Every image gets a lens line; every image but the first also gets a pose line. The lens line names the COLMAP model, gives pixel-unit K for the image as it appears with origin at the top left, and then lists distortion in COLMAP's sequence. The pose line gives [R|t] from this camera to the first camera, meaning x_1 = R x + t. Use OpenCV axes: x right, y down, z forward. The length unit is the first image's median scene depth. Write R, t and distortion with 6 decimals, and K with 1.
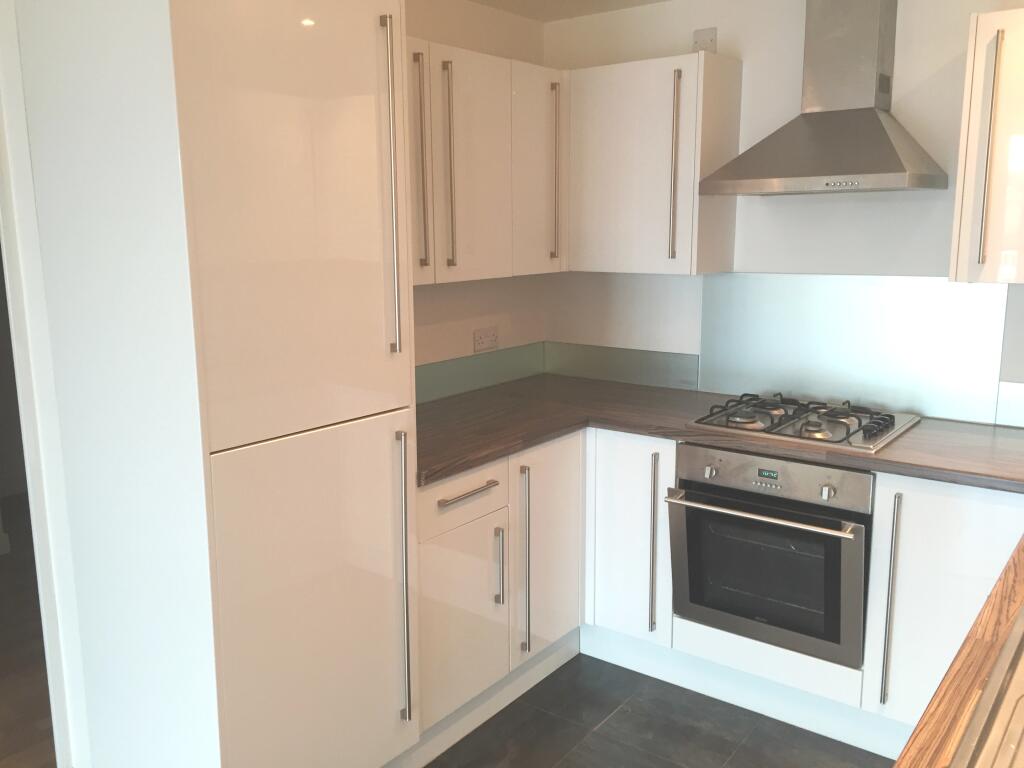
lens RADIAL K [[876.8, 0, 512.0], [0, 876.8, 384.0], [0, 0, 1]] dist [0.097410, -0.136247]
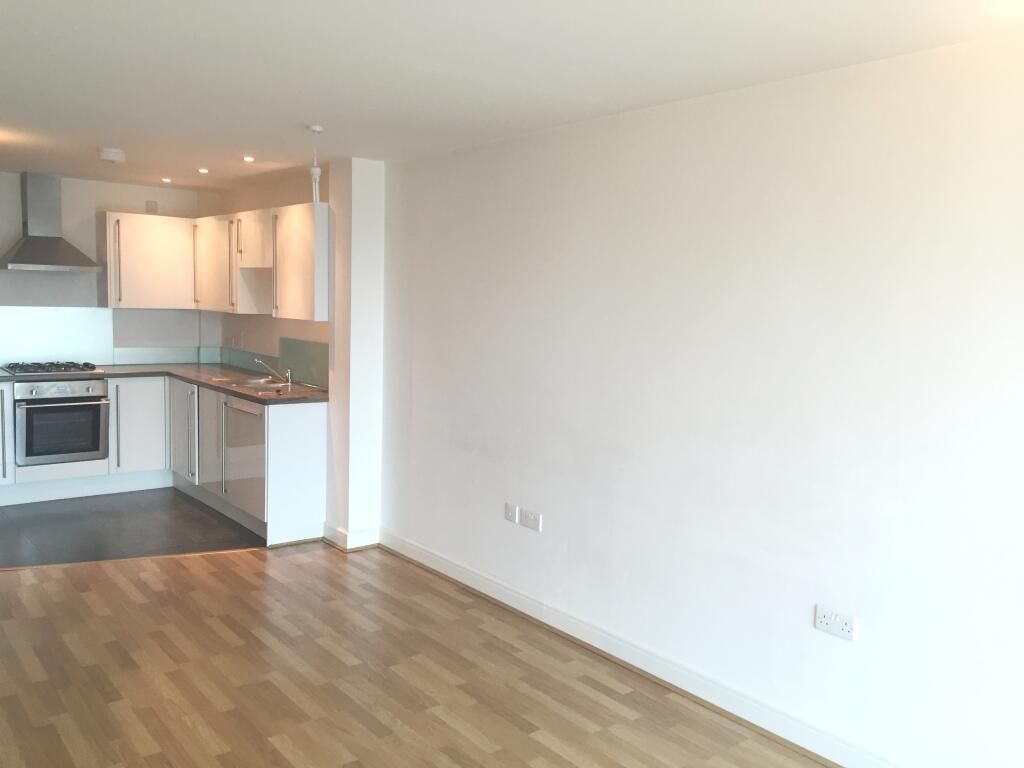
lens RADIAL K [[876.8, 0, 512.0], [0, 876.8, 384.0], [0, 0, 1]] dist [0.097410, -0.136247]
pose [[0.254365, -0.082915, 0.963547, -1.714668], [0.145466, 0.988263, 0.046641, 0.155837], [-0.956106, 0.128300, 0.263441, -0.790448]]
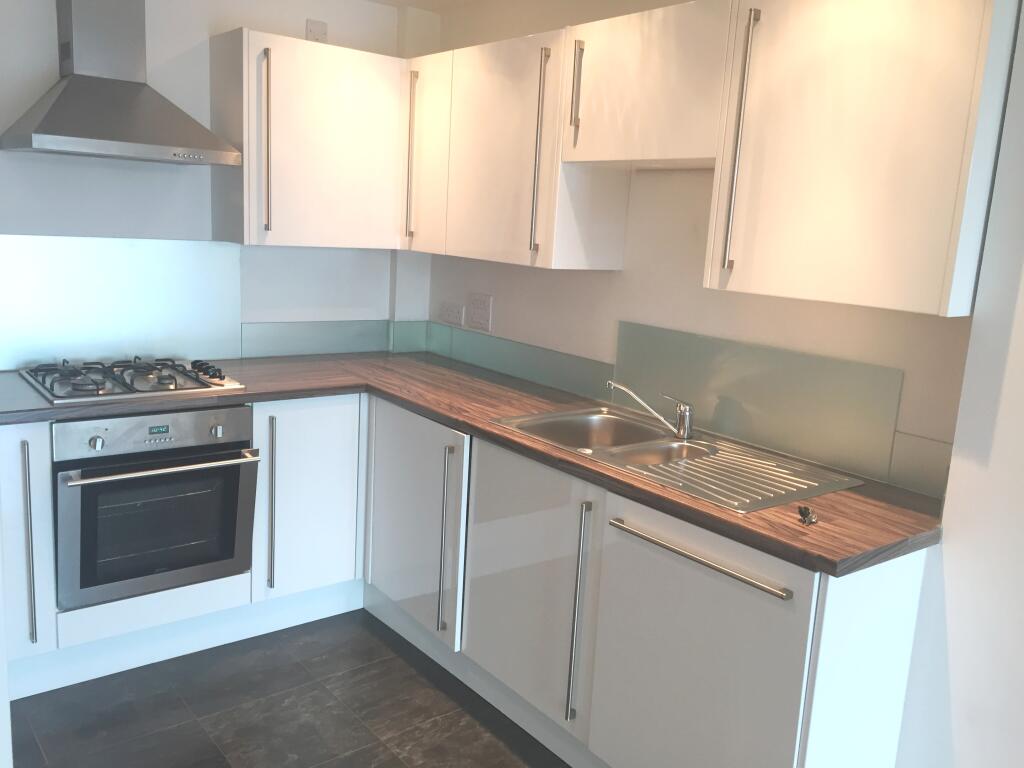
lens RADIAL K [[876.8, 0, 512.0], [0, 876.8, 384.0], [0, 0, 1]] dist [0.097410, -0.136247]
pose [[0.252267, -0.159608, 0.954404, -0.600213], [0.117432, 0.984063, 0.133529, -0.042630], [-0.960506, 0.078393, 0.266990, 0.316617]]
